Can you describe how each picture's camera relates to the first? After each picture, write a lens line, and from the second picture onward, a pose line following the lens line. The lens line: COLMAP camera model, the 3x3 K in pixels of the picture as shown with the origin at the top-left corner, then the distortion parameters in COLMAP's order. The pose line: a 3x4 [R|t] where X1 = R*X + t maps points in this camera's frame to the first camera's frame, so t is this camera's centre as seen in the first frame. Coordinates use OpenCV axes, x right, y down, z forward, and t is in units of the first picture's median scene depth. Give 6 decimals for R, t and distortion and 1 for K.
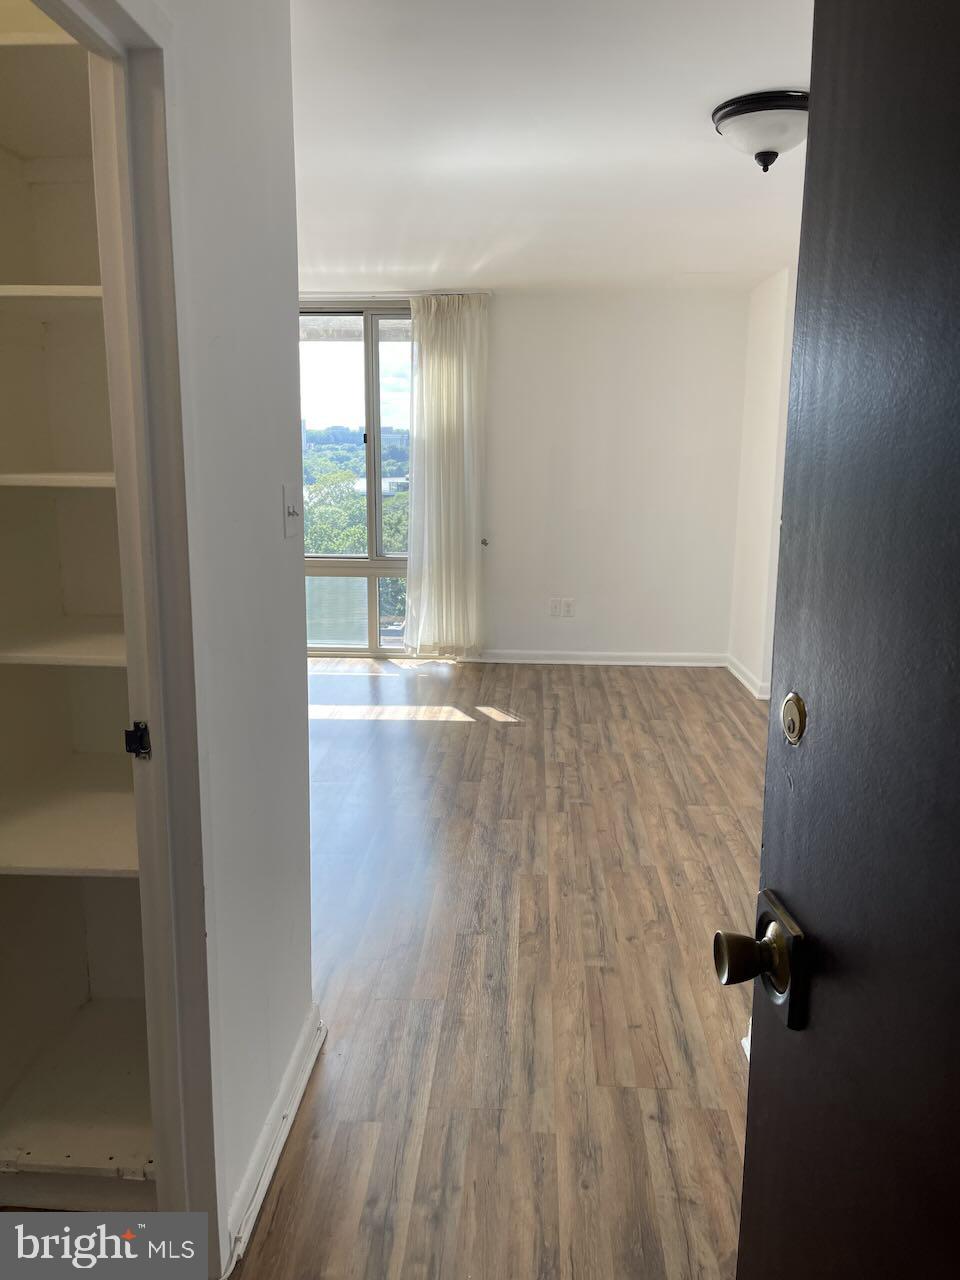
lens RADIAL K [[977.5, 0, 476.5], [0, 977.5, 642.7], [0, 0, 1]] dist [0.049435, -0.048250]
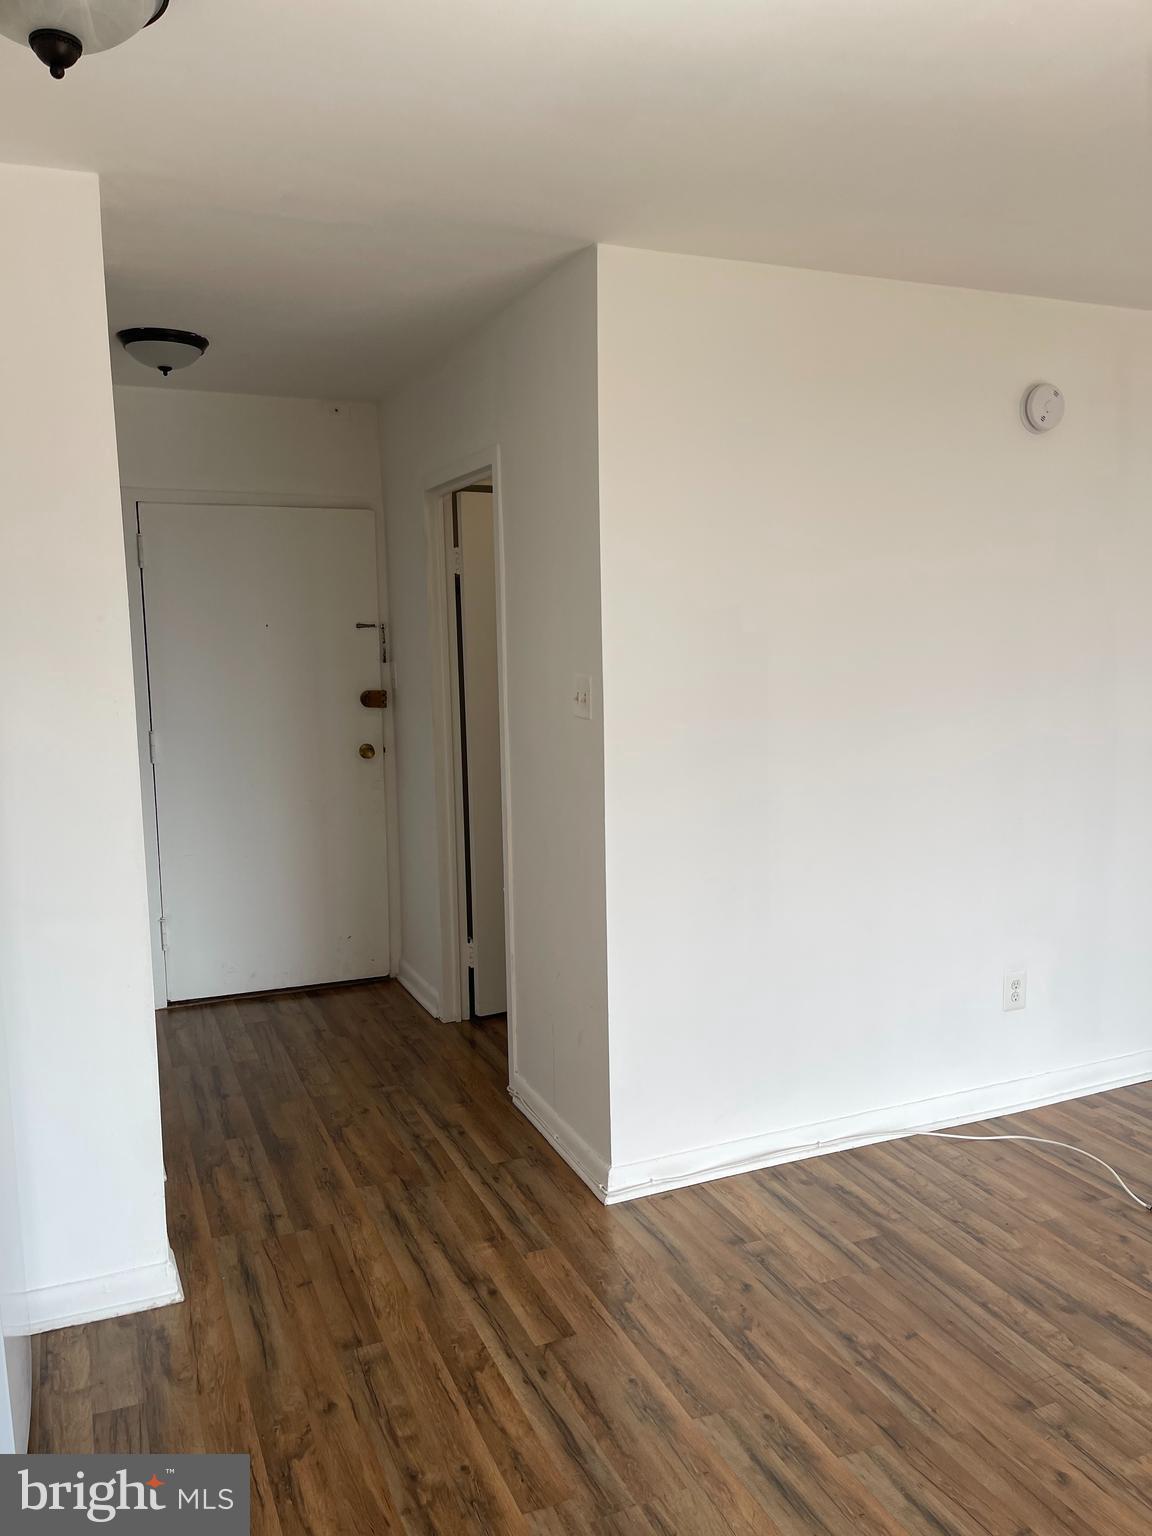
lens RADIAL K [[1173.0, 0, 571.3], [0, 1173.0, 766.2], [0, 0, 1]] dist [0.049435, -0.048250]
pose [[-0.897451, 0.049484, -0.438331, 0.377639], [-0.088685, 0.953158, 0.289181, -0.378327], [0.432108, 0.298399, -0.851023, 1.812135]]
